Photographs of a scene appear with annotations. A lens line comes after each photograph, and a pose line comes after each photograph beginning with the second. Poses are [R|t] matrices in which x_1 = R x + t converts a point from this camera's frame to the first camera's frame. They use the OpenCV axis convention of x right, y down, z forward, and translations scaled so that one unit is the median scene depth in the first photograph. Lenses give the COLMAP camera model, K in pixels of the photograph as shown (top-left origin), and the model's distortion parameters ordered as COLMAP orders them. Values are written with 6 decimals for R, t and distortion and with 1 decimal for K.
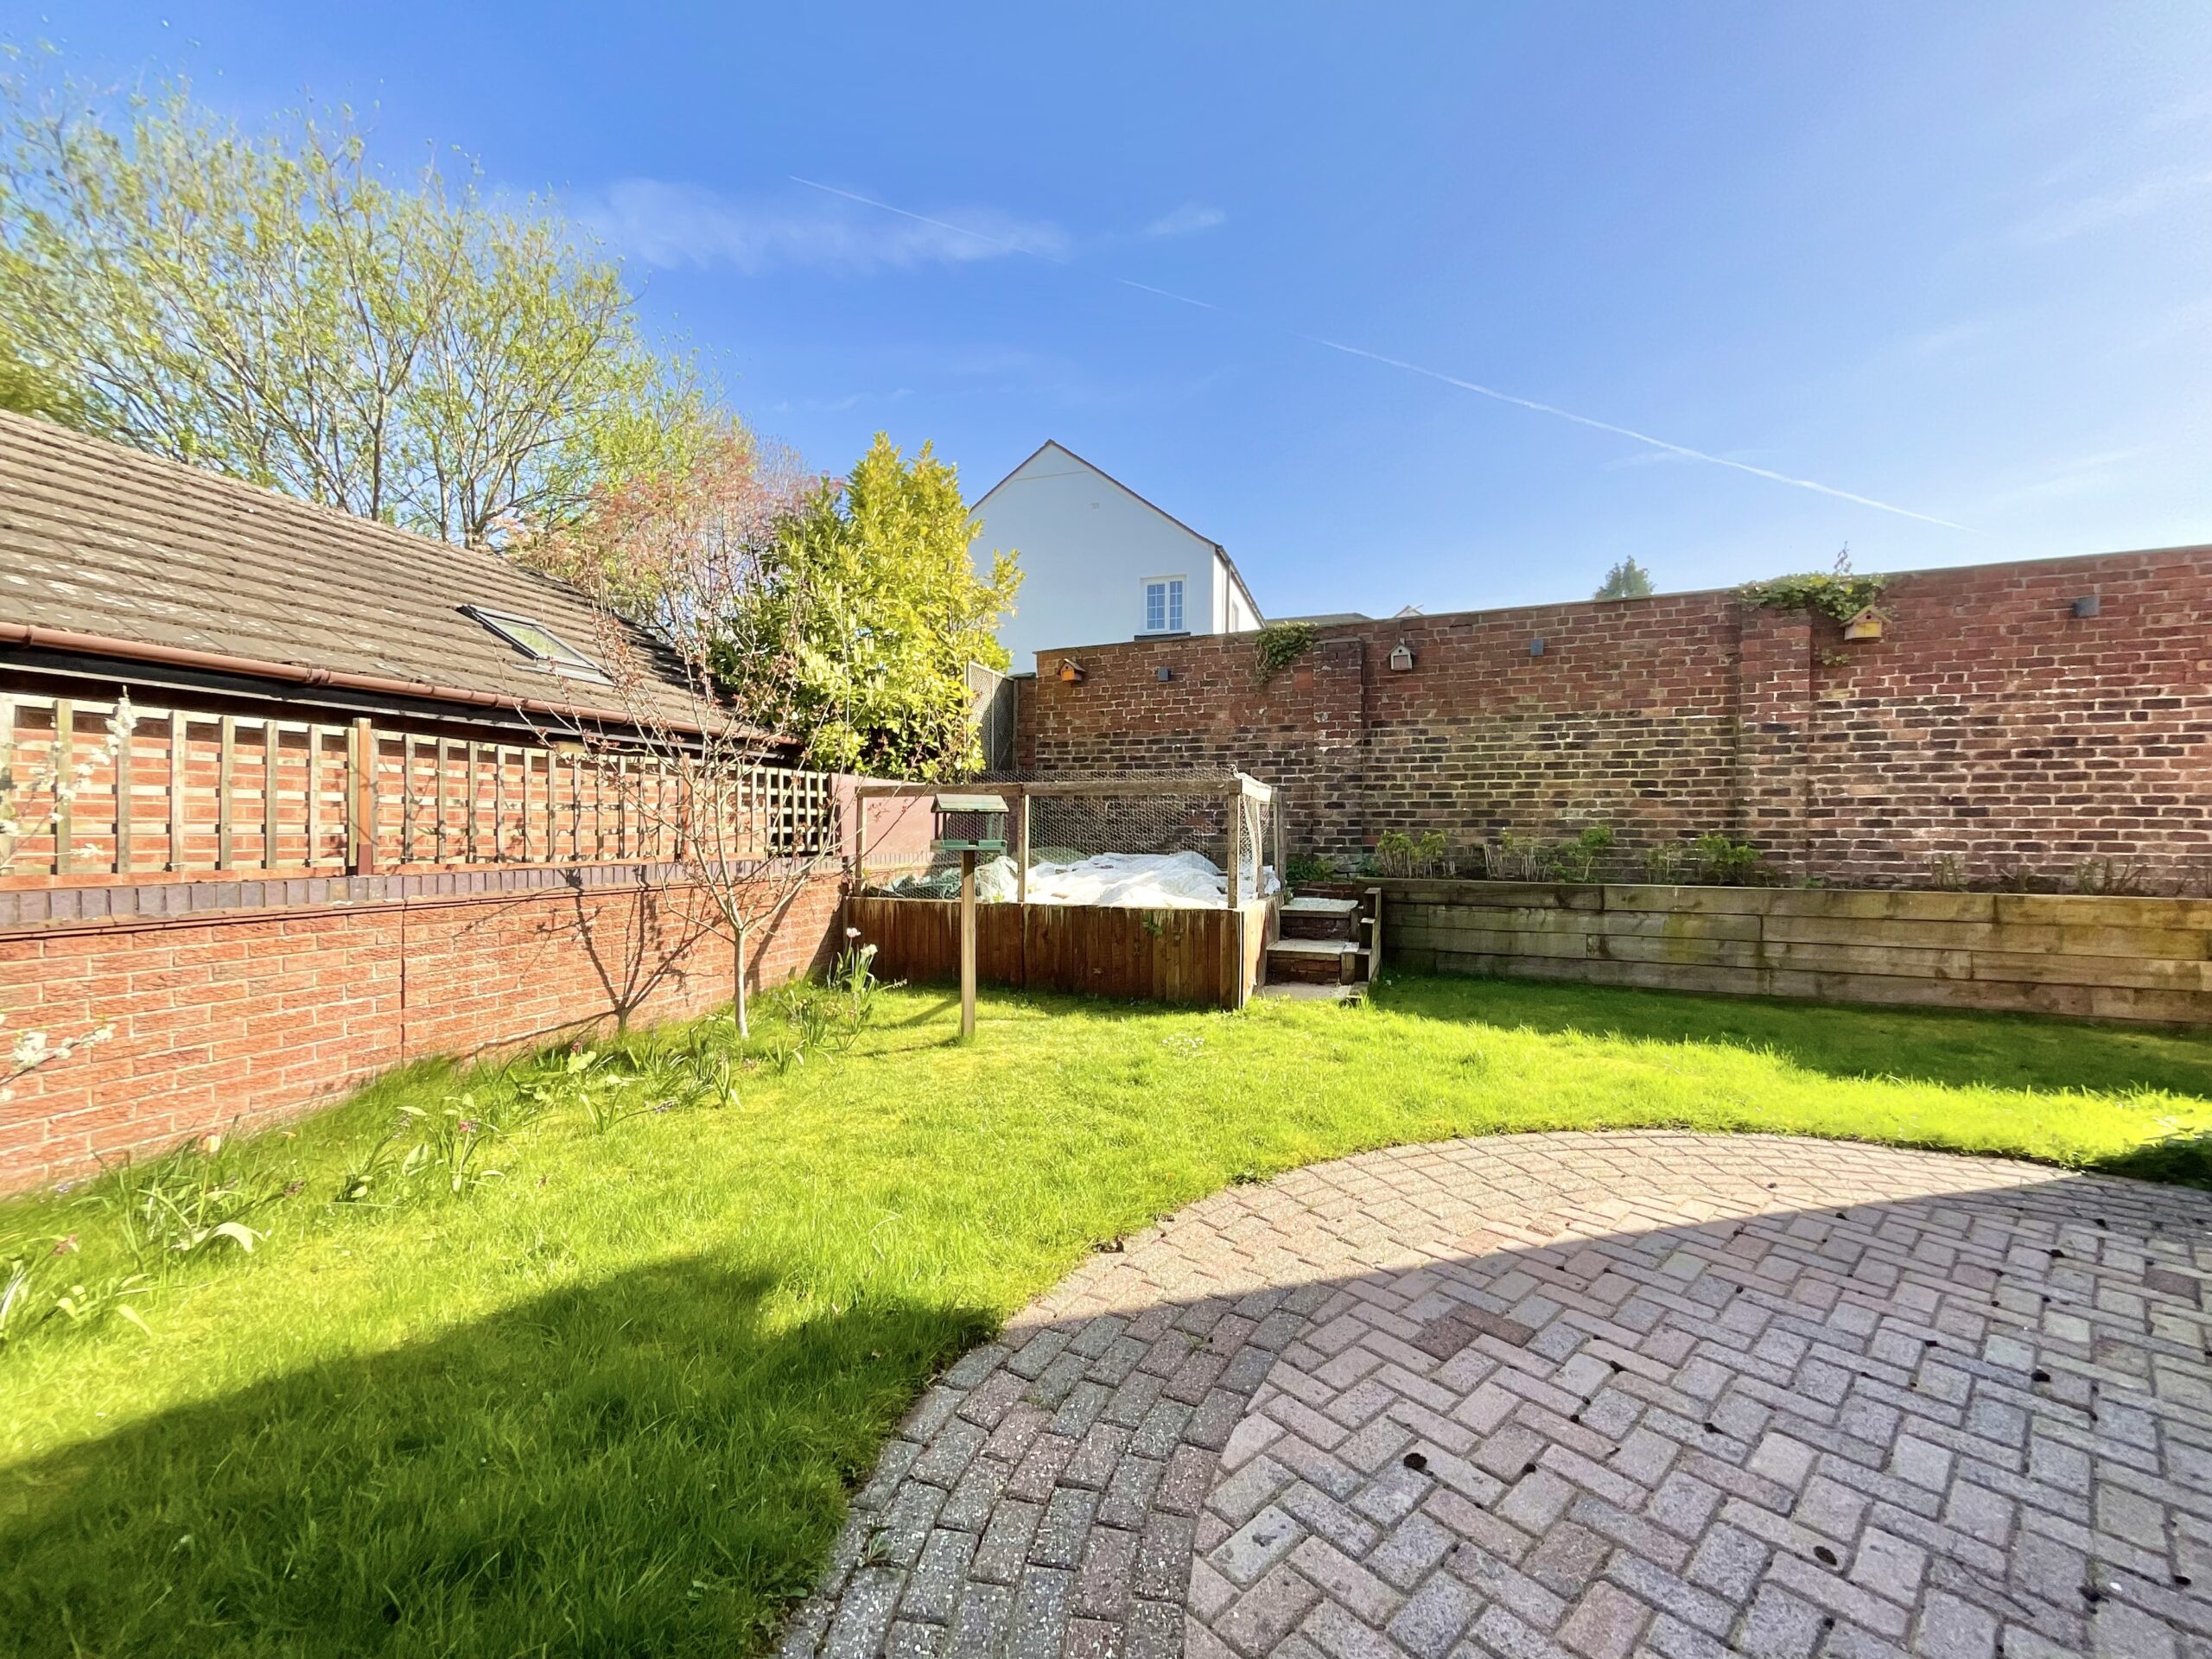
lens RADIAL K [[903.4, 0, 1101.9], [0, 903.4, 833.0], [0, 0, 1]] dist [0.000551, -0.002403]
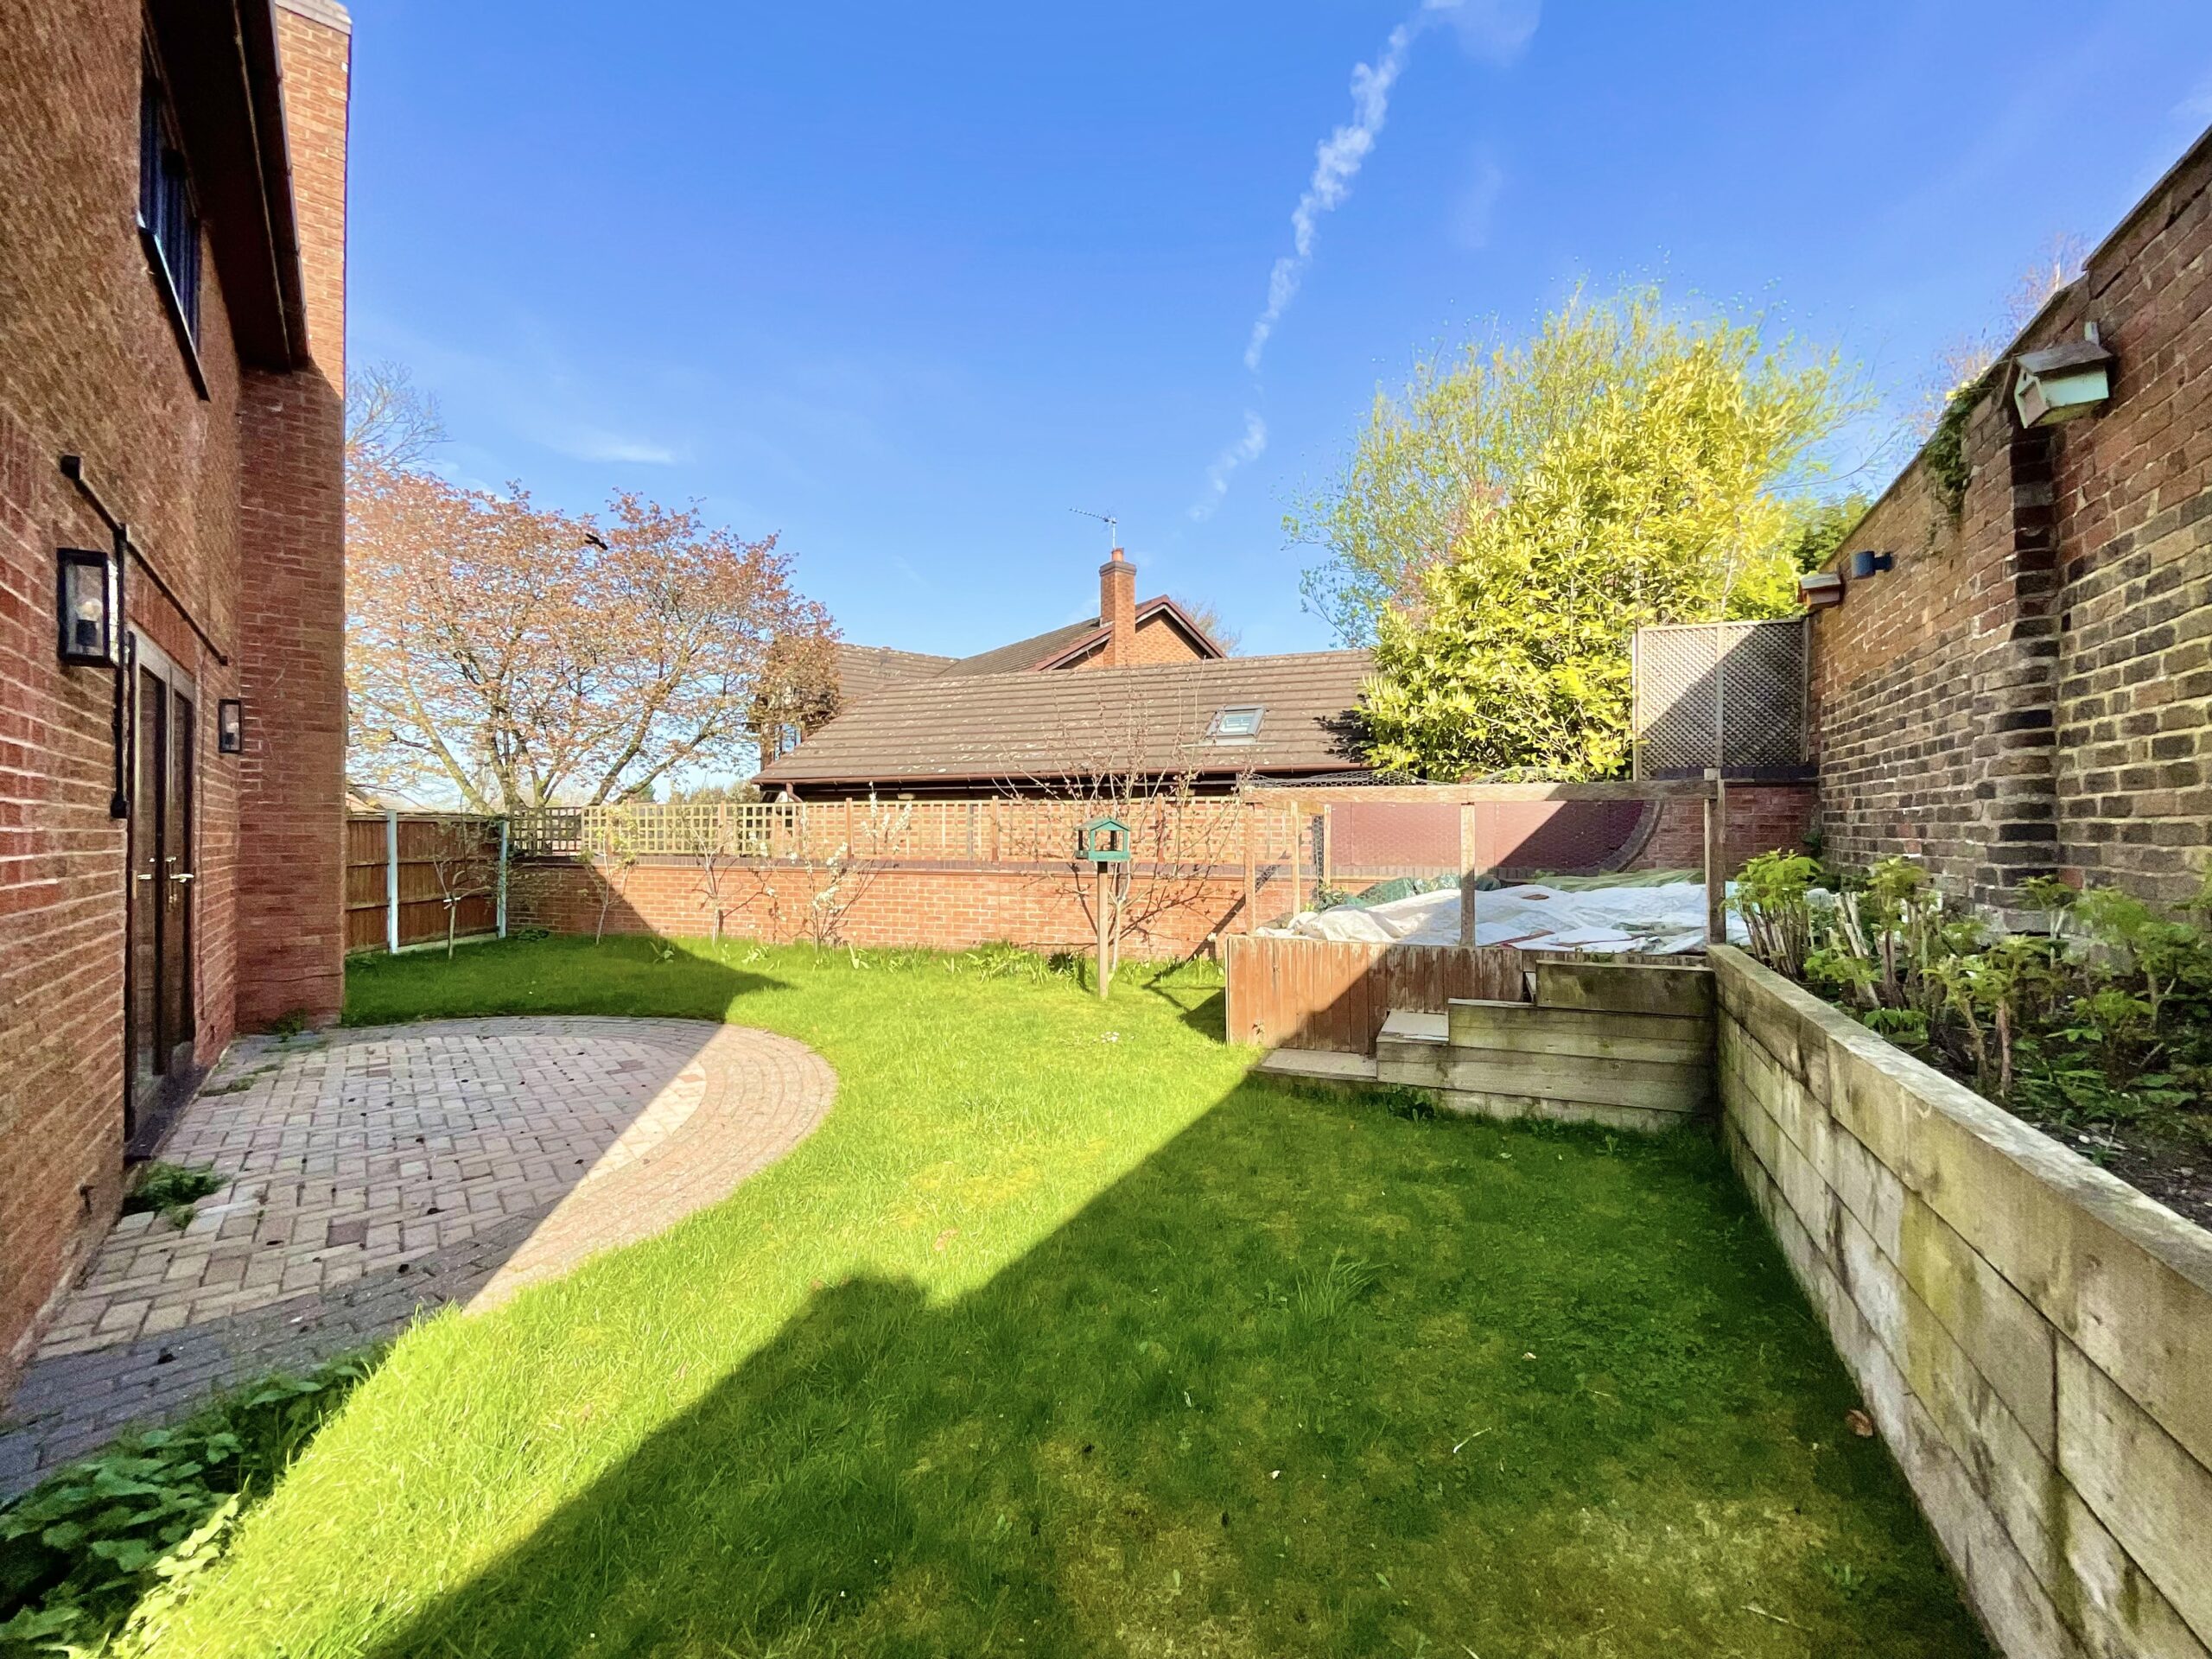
lens RADIAL K [[903.4, 0, 1110.7], [0, 903.4, 836.8], [0, 0, 1]] dist [0.000551, -0.002403]
pose [[-0.039768, -0.000666, -0.999209, 0.862586], [-0.002734, 0.999996, -0.000557, -0.009374], [0.999205, 0.002710, -0.039770, 0.755605]]
